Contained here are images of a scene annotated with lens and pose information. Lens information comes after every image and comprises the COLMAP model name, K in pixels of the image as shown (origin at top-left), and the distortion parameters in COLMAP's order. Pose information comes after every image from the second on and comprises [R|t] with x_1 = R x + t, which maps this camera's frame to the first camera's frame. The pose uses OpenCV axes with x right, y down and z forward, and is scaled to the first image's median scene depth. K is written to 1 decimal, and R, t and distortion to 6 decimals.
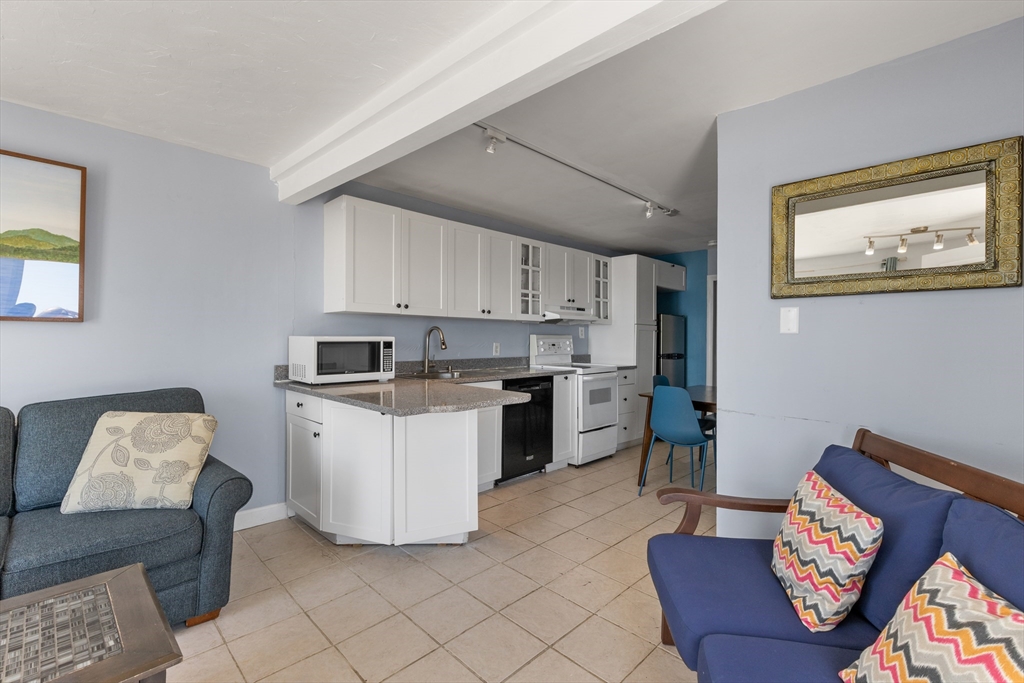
lens RADIAL K [[456.0, 0, 515.8], [0, 456.0, 337.6], [0, 0, 1]] dist [0.002348, -0.000085]
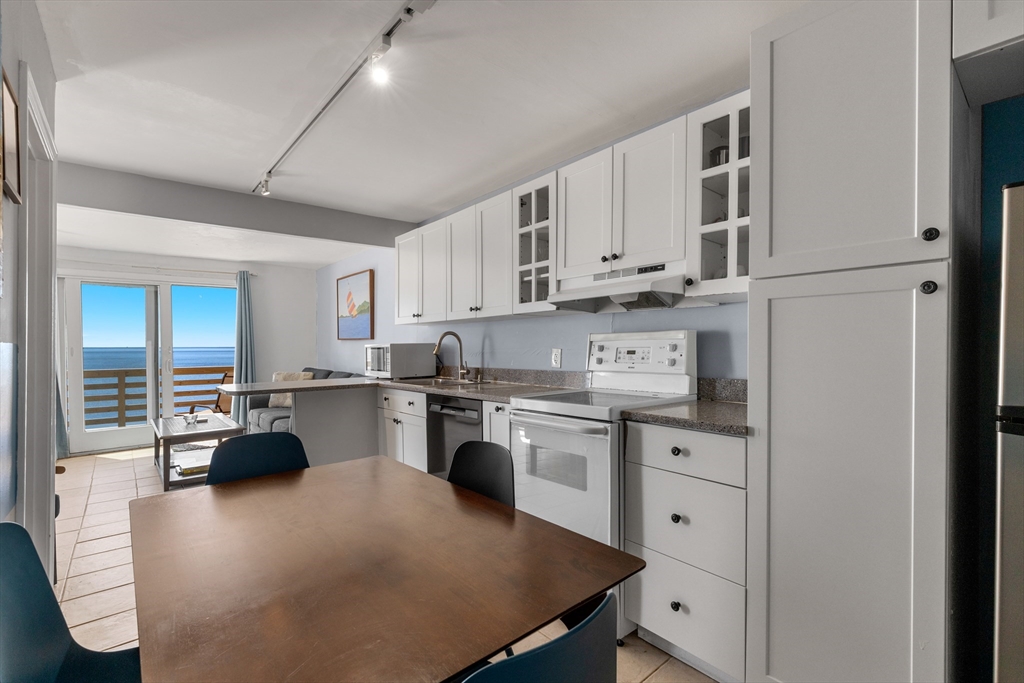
lens RADIAL K [[464.3, 0, 513.3], [0, 464.3, 353.5], [0, 0, 1]] dist [0.010210, -0.000037]
pose [[-0.093508, 0.003609, -0.995612, 0.795695], [0.005470, 0.999980, 0.003111, 0.020157], [0.995604, -0.005155, -0.093525, 1.237589]]
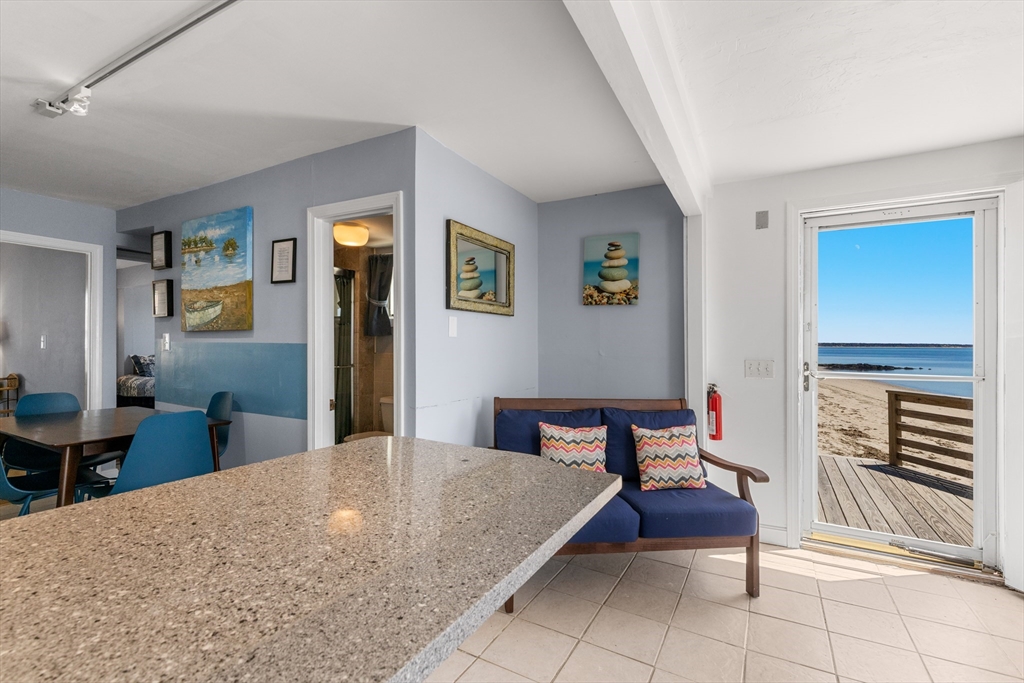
lens RADIAL K [[456.0, 0, 515.8], [0, 456.0, 337.6], [0, 0, 1]] dist [0.002348, -0.000085]
pose [[-0.270537, -0.001727, 0.962708, -0.394373], [-0.014541, 0.999892, -0.002292, -0.004122], [-0.962600, -0.014619, -0.270533, 0.669406]]
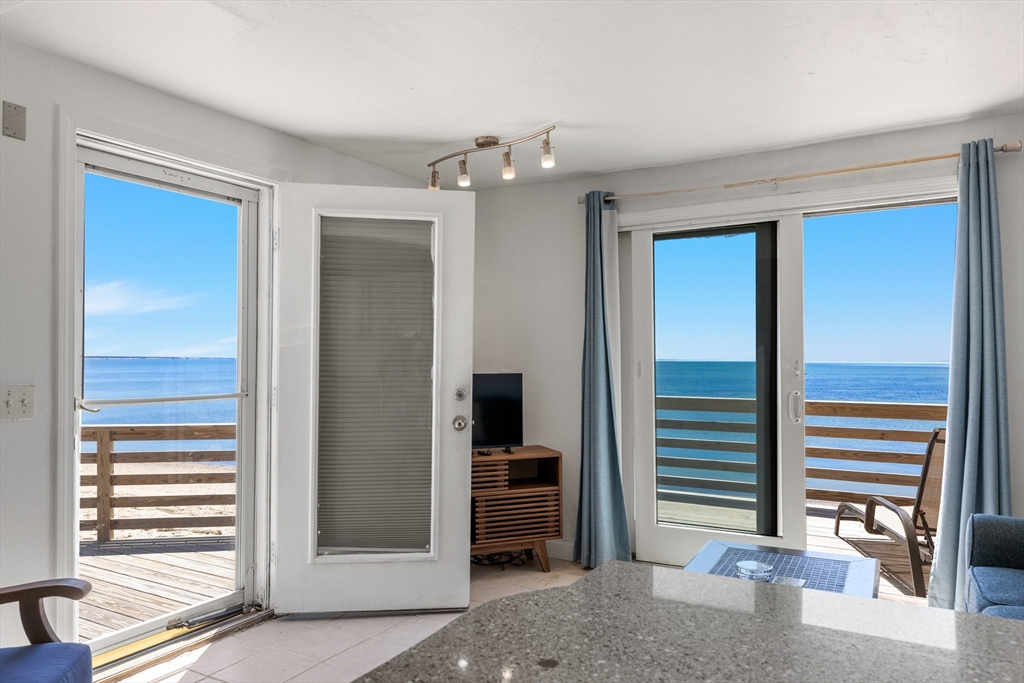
lens RADIAL K [[687.5, 0, 522.7], [0, 687.5, 361.9], [0, 0, 1]] dist [0.001044, -0.001846]
pose [[-0.963209, -0.011953, -0.268486, -0.025338], [-0.011366, 0.999928, -0.003741, 0.002589], [0.268512, -0.000552, -0.963276, 0.778314]]
